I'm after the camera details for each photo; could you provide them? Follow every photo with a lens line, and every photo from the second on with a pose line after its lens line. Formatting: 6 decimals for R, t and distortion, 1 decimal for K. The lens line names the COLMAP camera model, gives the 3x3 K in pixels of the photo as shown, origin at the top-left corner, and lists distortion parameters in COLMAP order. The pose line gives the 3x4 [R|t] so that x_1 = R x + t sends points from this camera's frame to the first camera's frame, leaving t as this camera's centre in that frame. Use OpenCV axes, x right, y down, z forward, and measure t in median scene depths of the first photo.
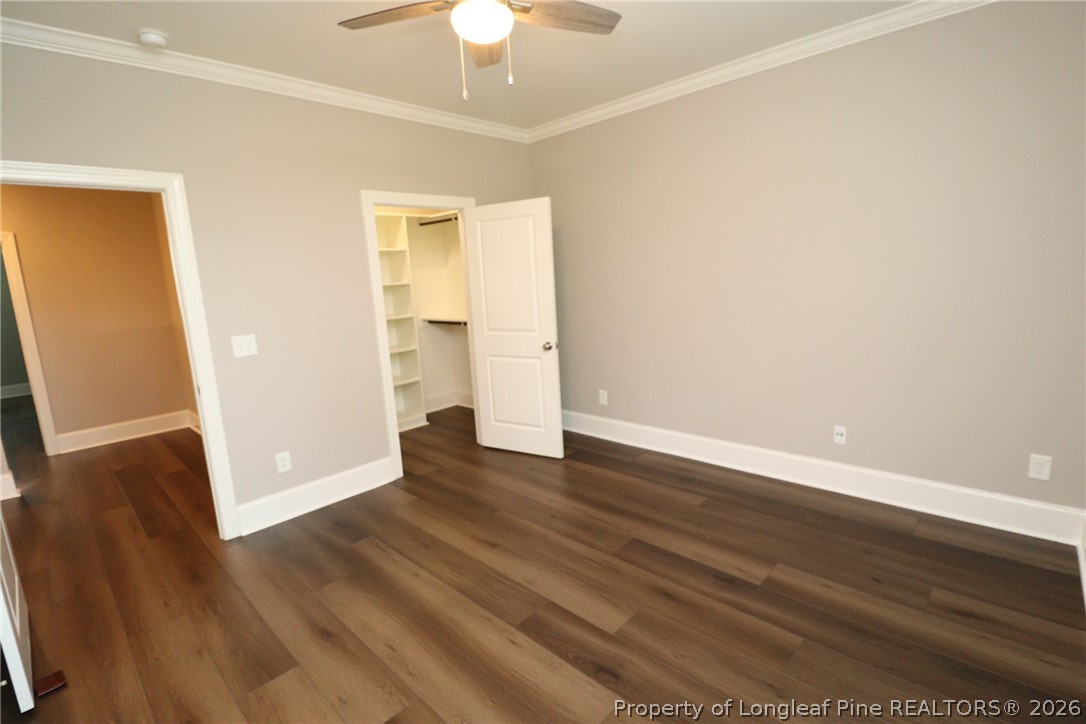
lens RADIAL K [[503.1, 0, 558.6], [0, 503.1, 354.5], [0, 0, 1]] dist [0.000268, -0.012841]
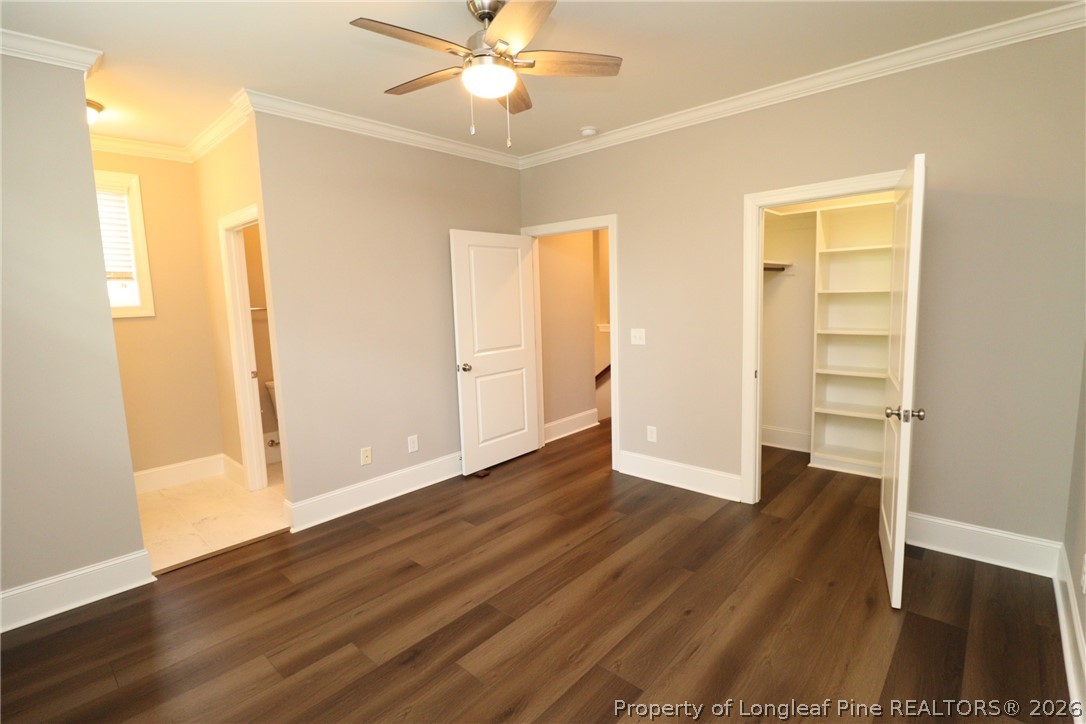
lens RADIAL K [[503.1, 0, 558.6], [0, 503.1, 354.5], [0, 0, 1]] dist [0.000268, -0.012841]
pose [[0.025058, 0.169586, -0.985197, 0.787106], [-0.131765, 0.977468, 0.164904, -0.187634], [0.990964, 0.125682, 0.046839, 0.850542]]
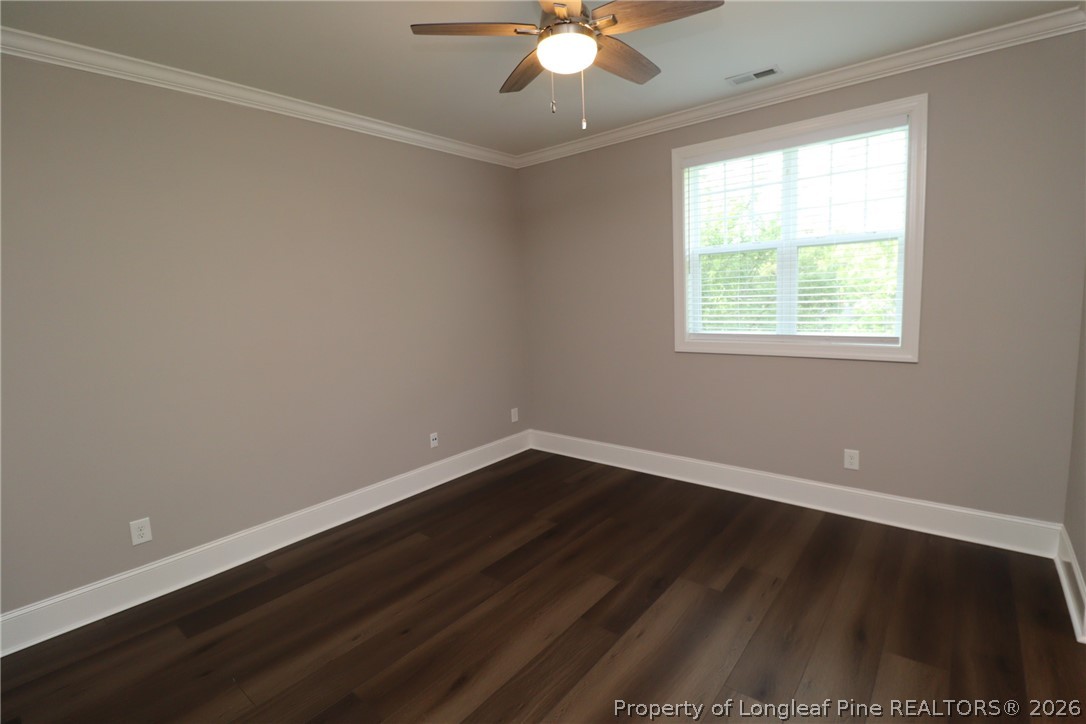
lens RADIAL K [[503.1, 0, 558.6], [0, 503.1, 354.5], [0, 0, 1]] dist [0.000268, -0.012841]
pose [[-0.071062, -0.065104, 0.995345, -0.872374], [0.204641, 0.975690, 0.078428, -0.105680], [-0.976254, 0.209262, -0.056012, 0.866225]]
